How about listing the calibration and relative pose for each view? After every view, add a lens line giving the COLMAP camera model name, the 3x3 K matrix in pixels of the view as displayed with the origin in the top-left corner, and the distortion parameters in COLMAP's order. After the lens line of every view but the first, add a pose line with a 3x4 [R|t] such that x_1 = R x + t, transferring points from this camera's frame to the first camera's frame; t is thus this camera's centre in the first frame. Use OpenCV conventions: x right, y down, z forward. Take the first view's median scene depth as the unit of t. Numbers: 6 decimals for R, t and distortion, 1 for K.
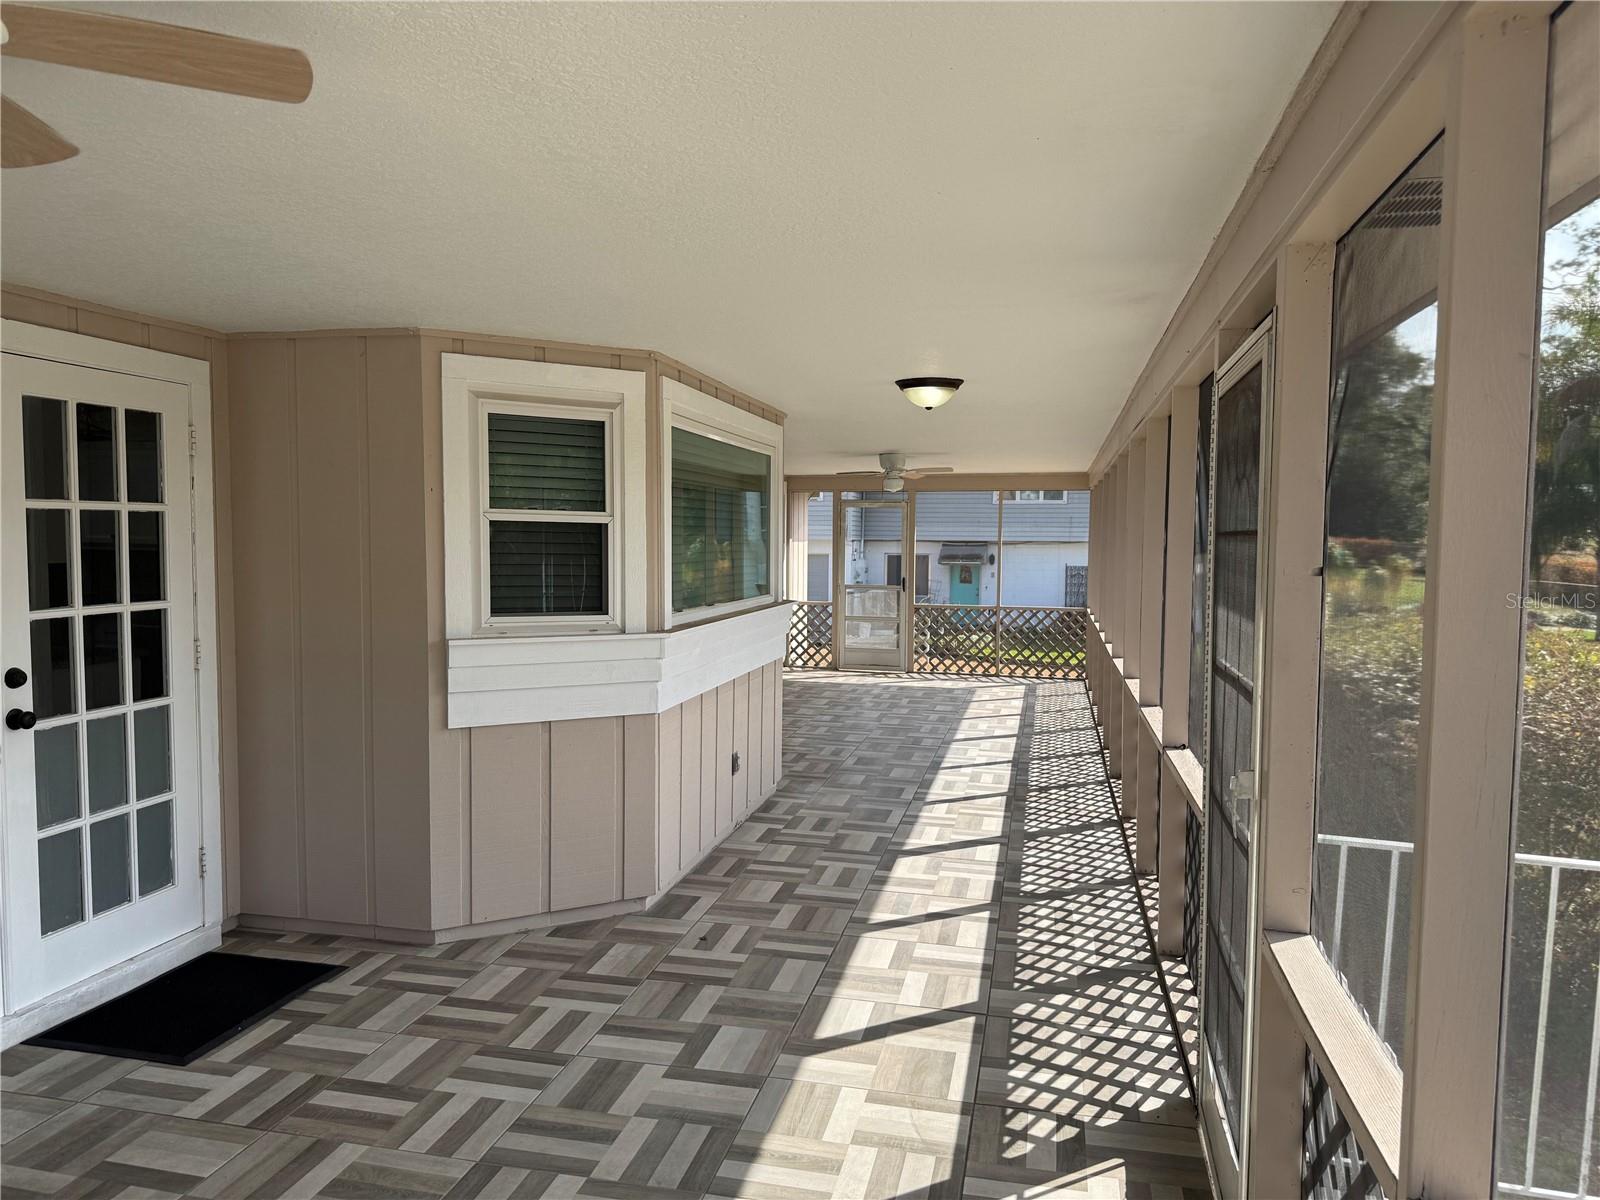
lens RADIAL K [[1121.9, 0, 785.9], [0, 1121.9, 604.9], [0, 0, 1]] dist [0.054033, -0.065337]
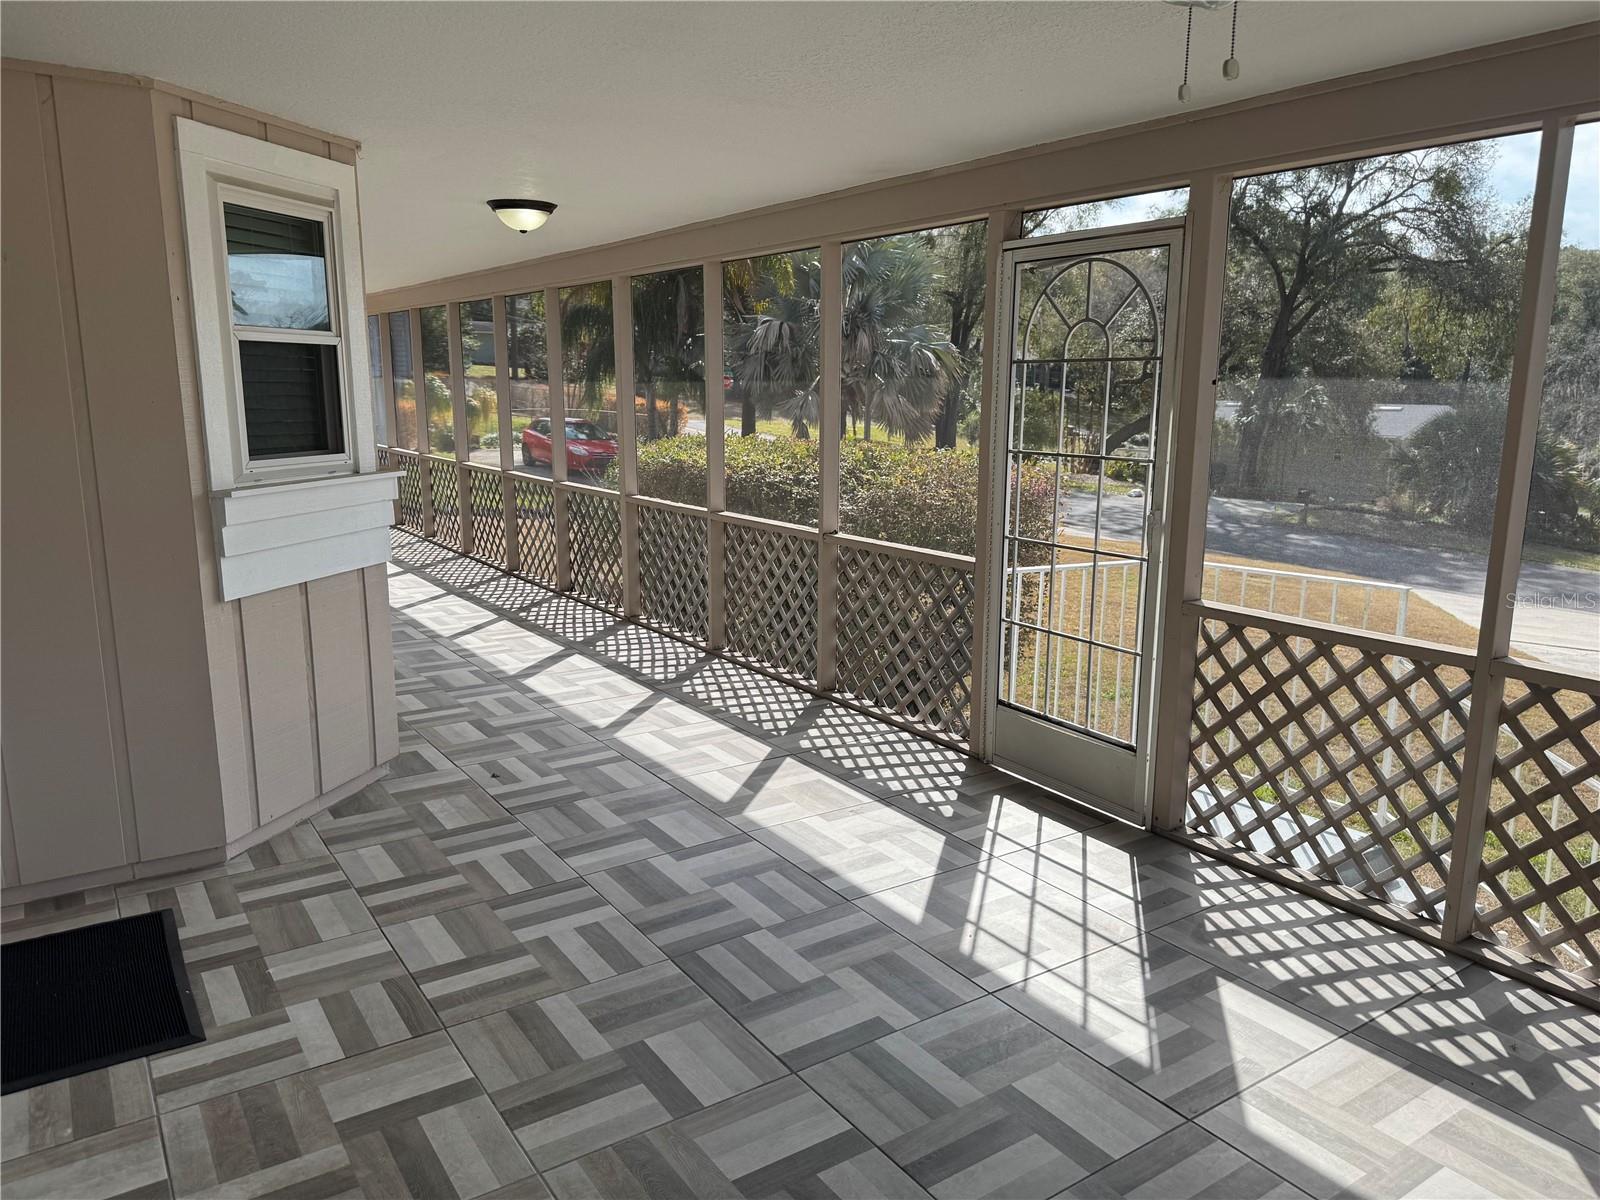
lens RADIAL K [[1121.9, 0, 801.0], [0, 1121.9, 592.5], [0, 0, 1]] dist [0.054033, -0.065337]
pose [[0.686251, -0.142885, 0.713193, -0.605828], [0.048260, 0.987299, 0.151364, -0.000315], [-0.725762, -0.069455, 0.684430, 0.143135]]
